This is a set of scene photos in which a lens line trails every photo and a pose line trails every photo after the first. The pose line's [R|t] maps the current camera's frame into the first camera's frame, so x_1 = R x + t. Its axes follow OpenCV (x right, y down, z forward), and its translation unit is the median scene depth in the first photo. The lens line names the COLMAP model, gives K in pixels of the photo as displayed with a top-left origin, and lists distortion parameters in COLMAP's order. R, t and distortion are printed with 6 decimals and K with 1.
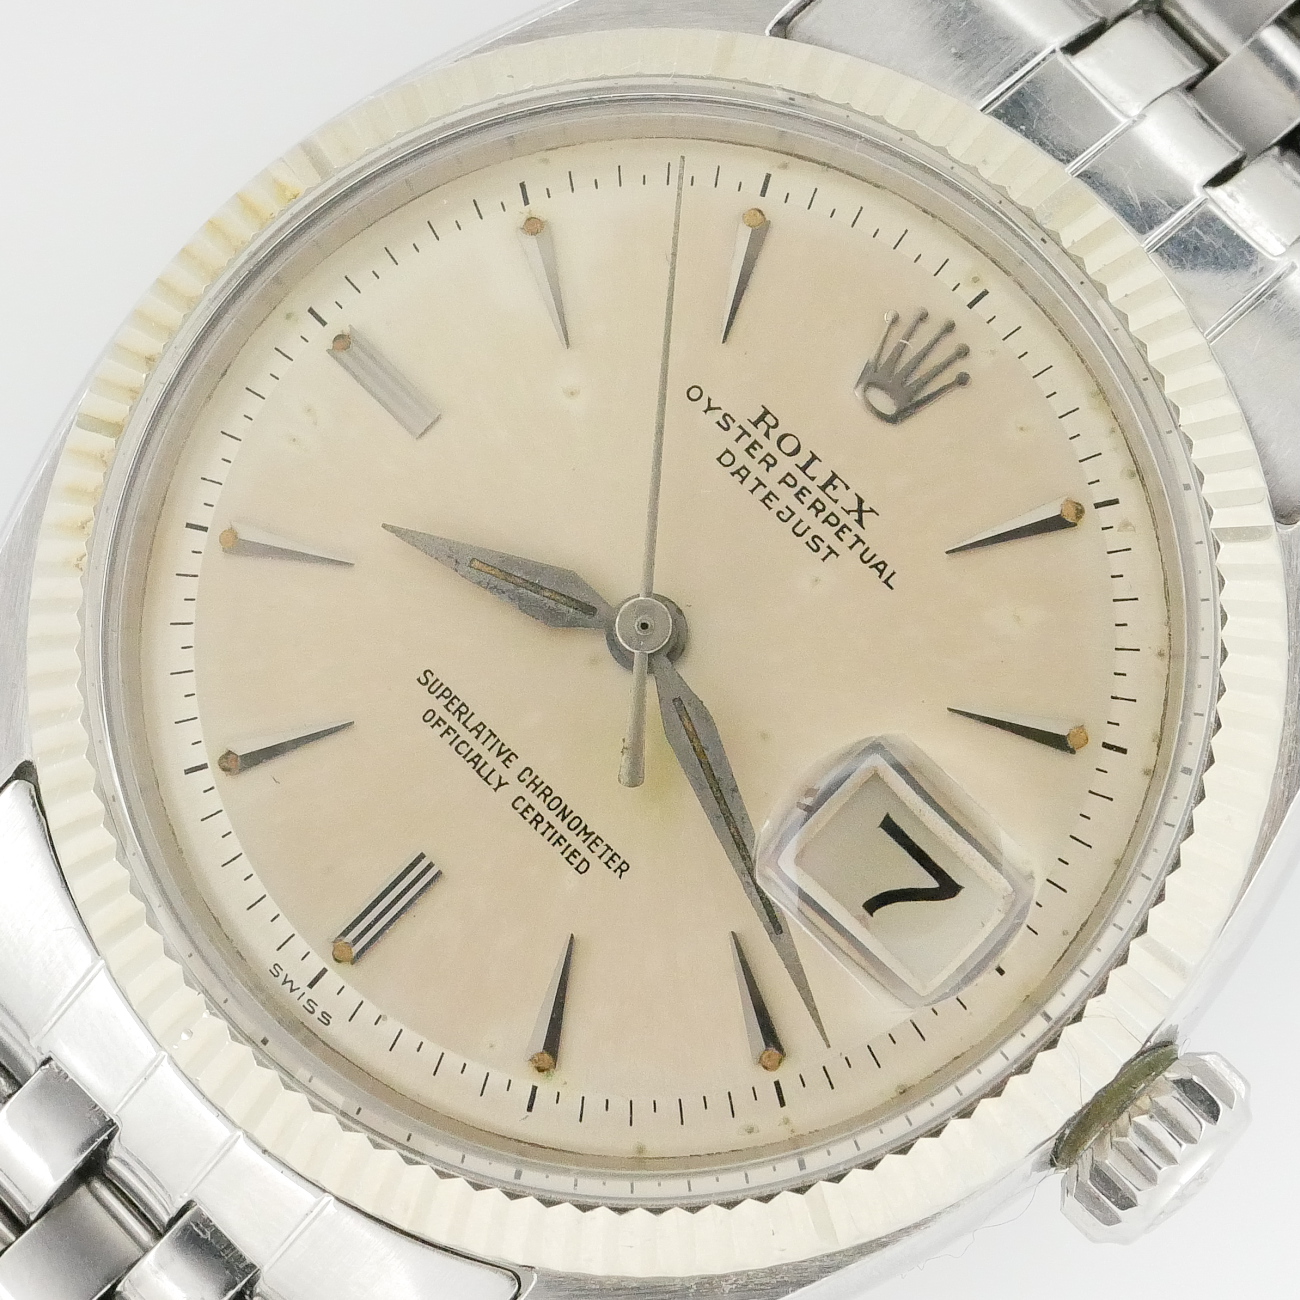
lens RADIAL K [[4885.0, 0, 653.0], [0, 4885.0, 657.5], [0, 0, 1]] dist [0.108627, 0.000000]
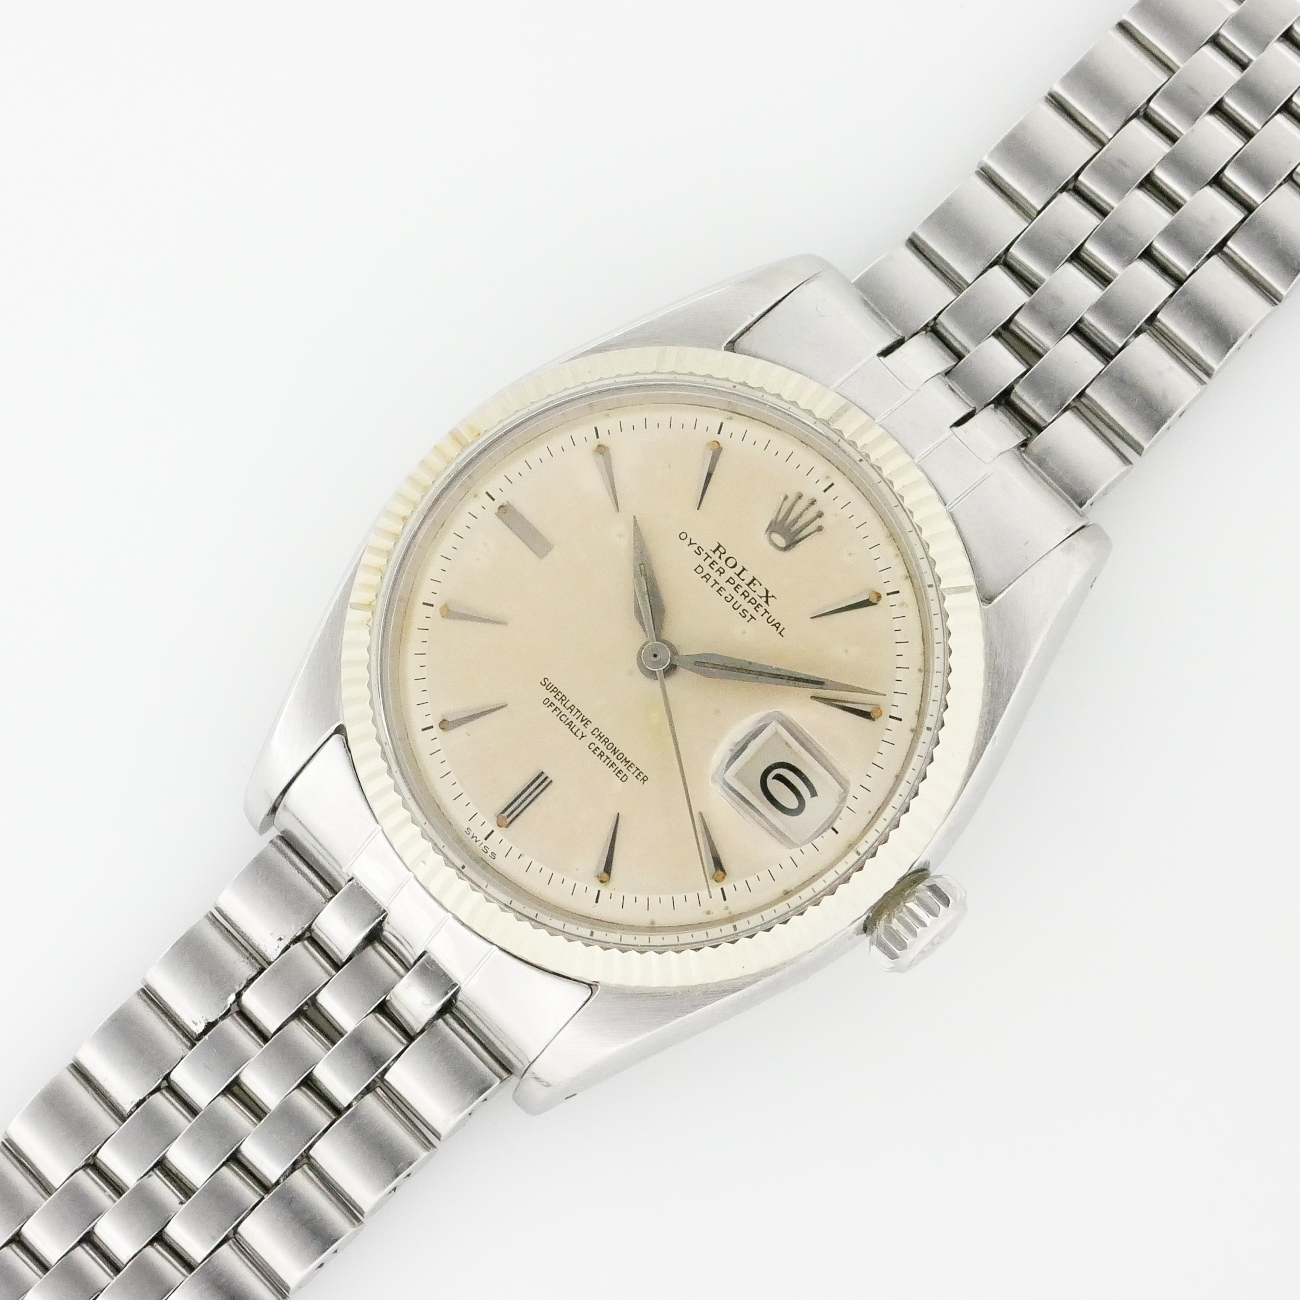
lens RADIAL K [[4885.0, 0, 649.5], [0, 4885.0, 649.4], [0, 0, 1]] dist [0.108627, 0.000000]
pose [[0.998816, 0.000759, -0.048640, 0.090351], [-0.000860, 0.999998, -0.002054, -0.004896], [0.048638, 0.002094, 0.998814, -0.948758]]
